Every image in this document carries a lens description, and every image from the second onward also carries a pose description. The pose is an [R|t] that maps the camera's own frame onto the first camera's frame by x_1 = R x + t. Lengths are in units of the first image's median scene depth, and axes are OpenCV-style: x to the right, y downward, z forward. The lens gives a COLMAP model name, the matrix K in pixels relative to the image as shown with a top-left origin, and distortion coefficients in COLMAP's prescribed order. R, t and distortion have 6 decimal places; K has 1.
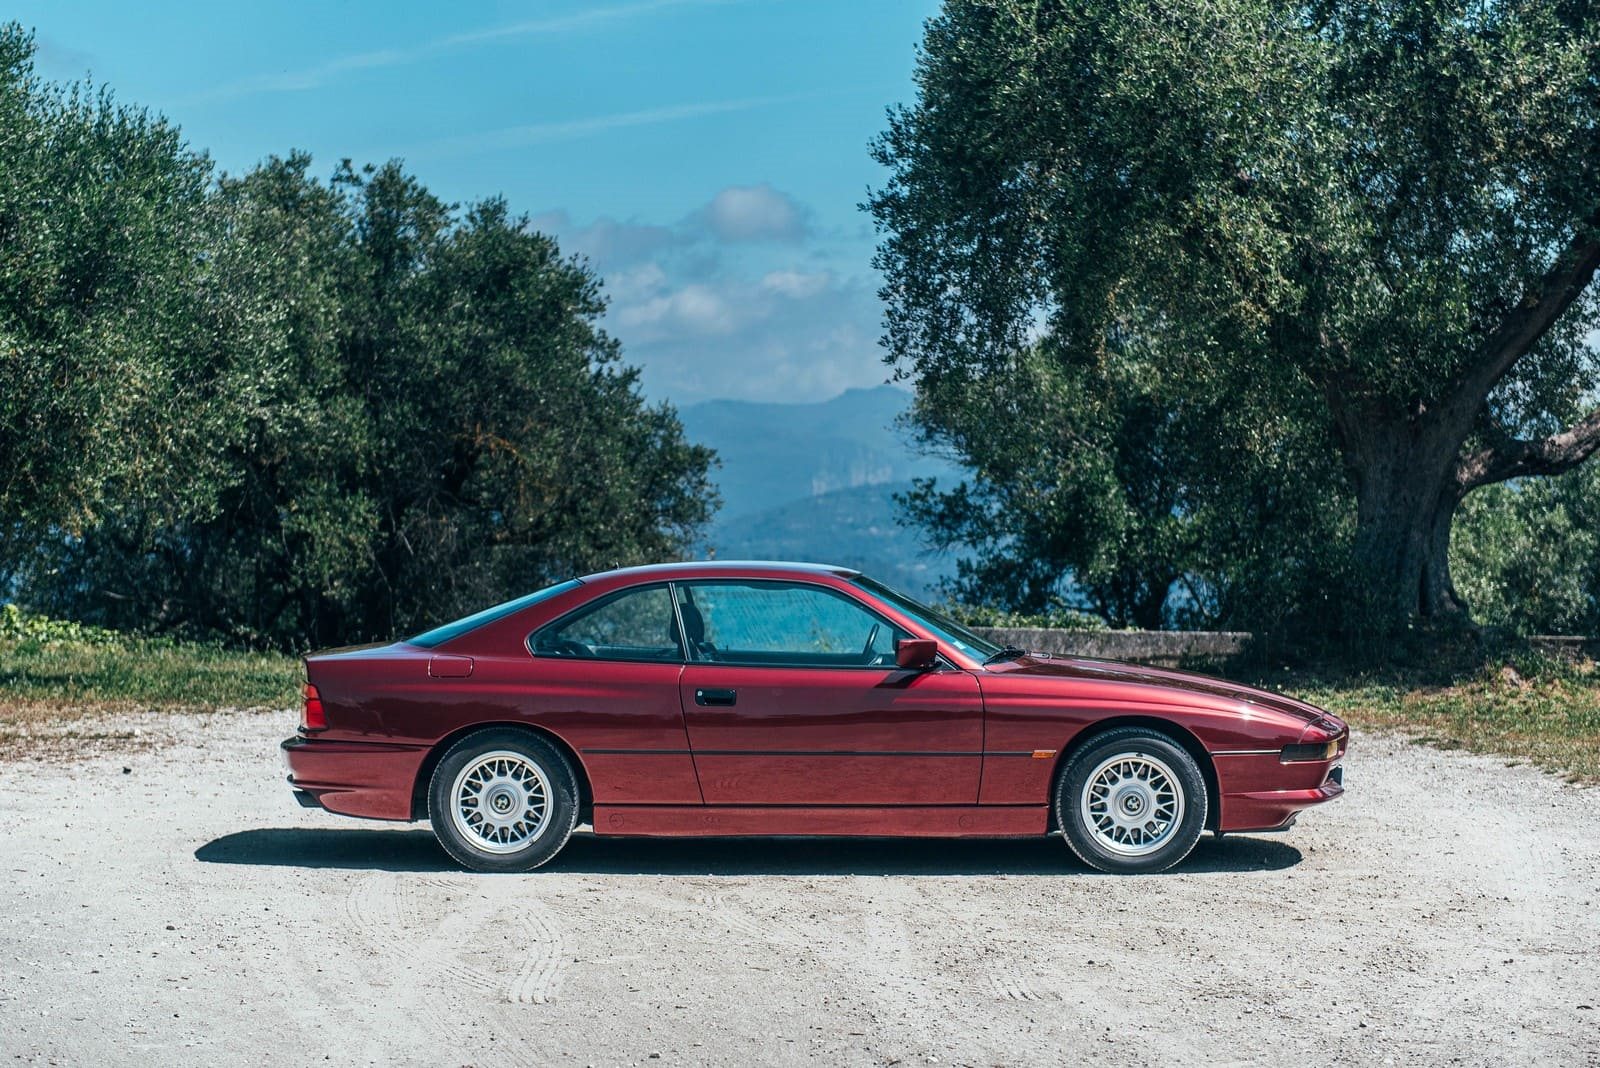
lens RADIAL K [[3043.1, 0, 766.3], [0, 3043.1, 537.1], [0, 0, 1]] dist [-0.009815, -0.231384]
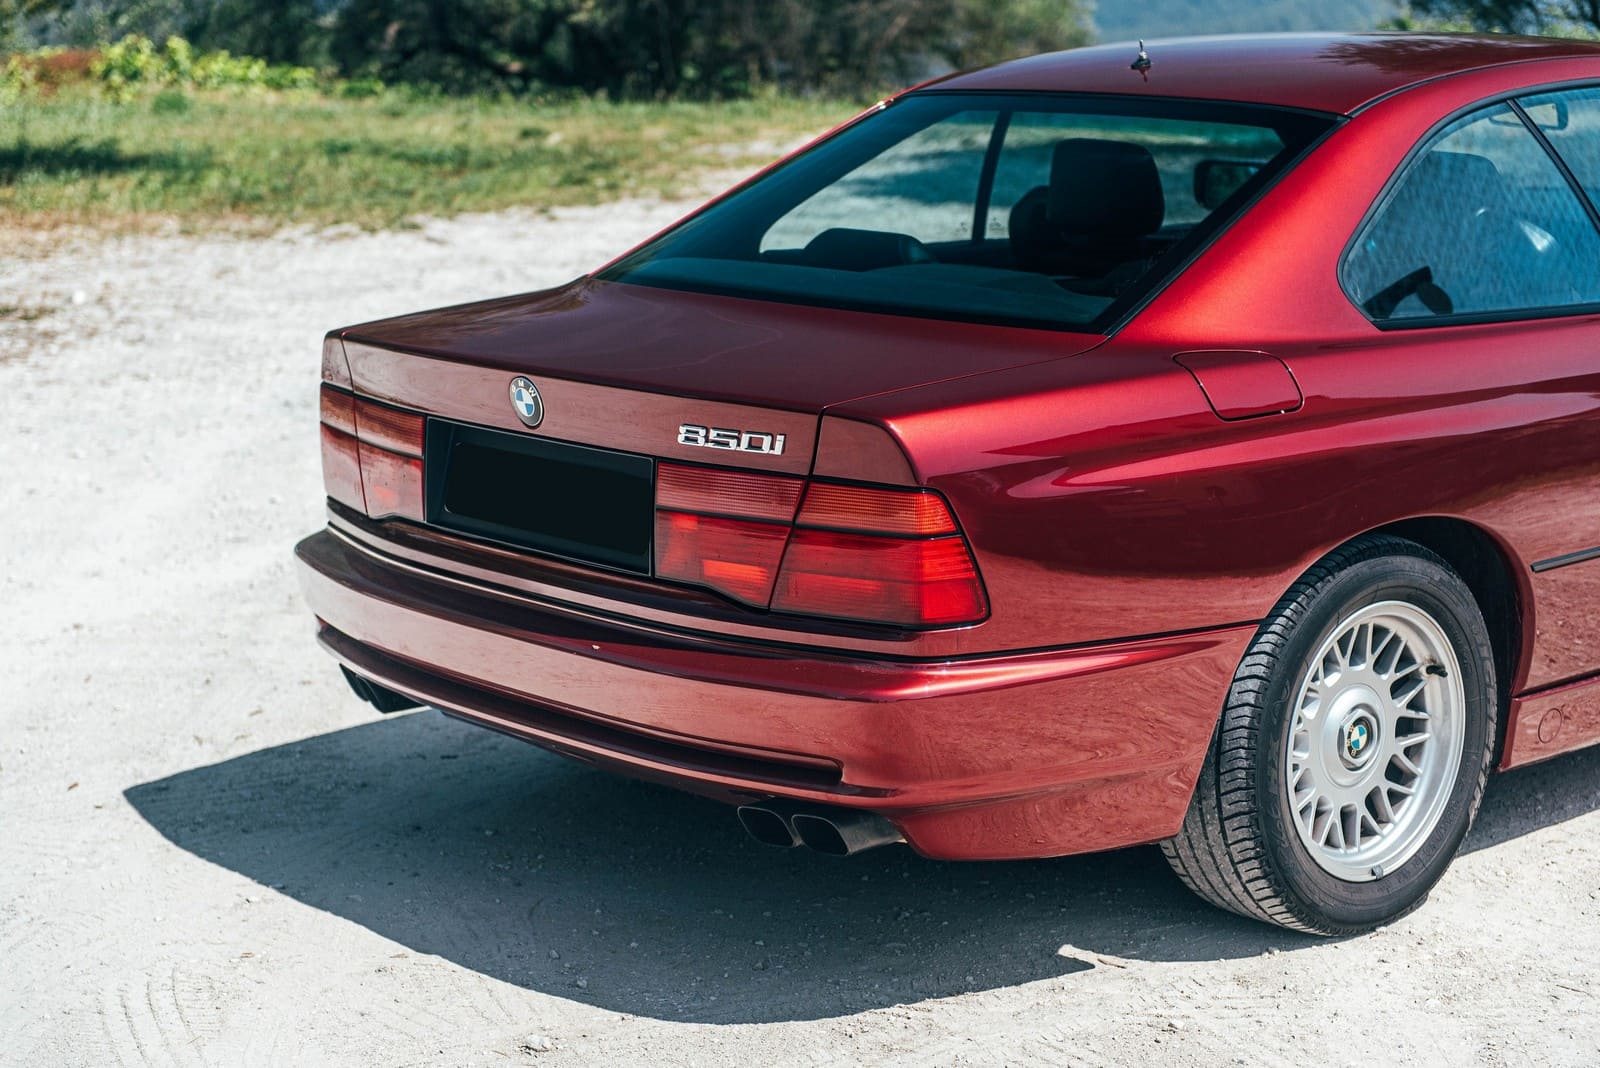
lens RADIAL K [[3043.1, 0, 766.3], [0, 3043.1, 537.1], [0, 0, 1]] dist [-0.009815, -0.231384]
pose [[0.991301, 0.005496, -0.131498, 0.004467], [0.020724, 0.980146, 0.197193, -0.003149], [0.129971, -0.198203, 0.971506, 0.238026]]
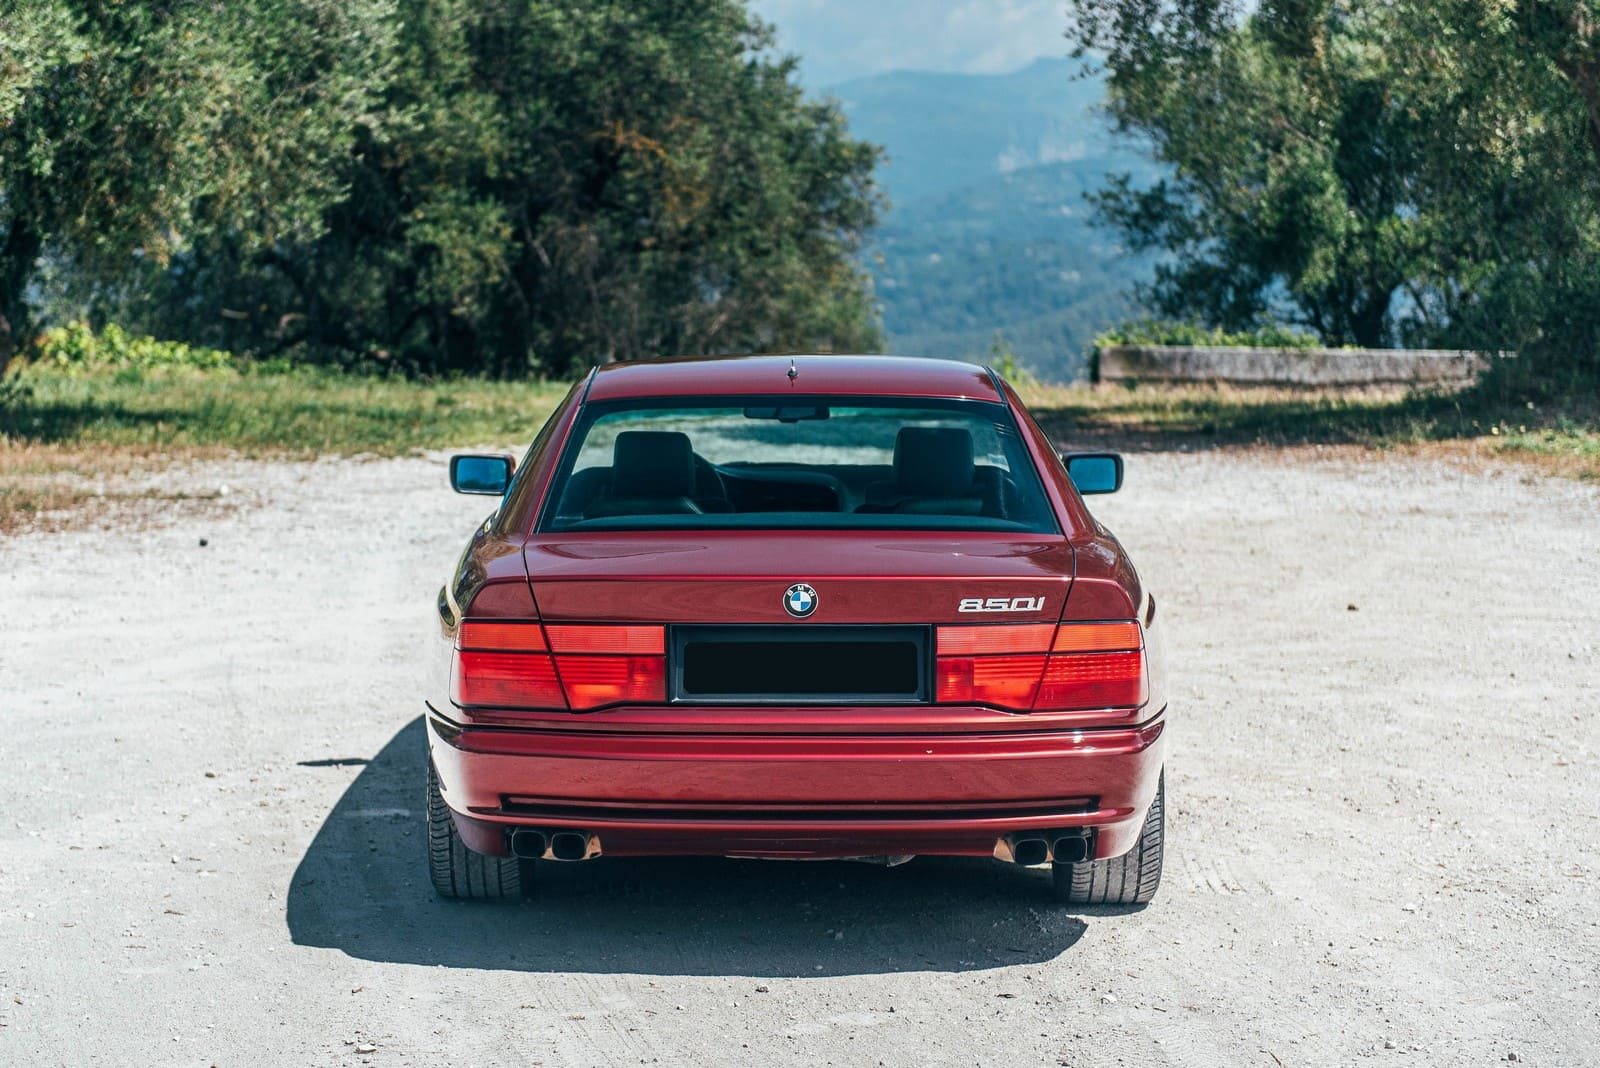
lens RADIAL K [[3241.7, 0, 717.6], [0, 3241.7, 526.6], [0, 0, 1]] dist [0.033713, -0.489843]
pose [[0.997453, -0.000249, -0.071325, 0.002949], [0.006913, 0.995623, 0.093207, -0.007235], [0.070989, -0.093462, 0.993089, 0.036568]]
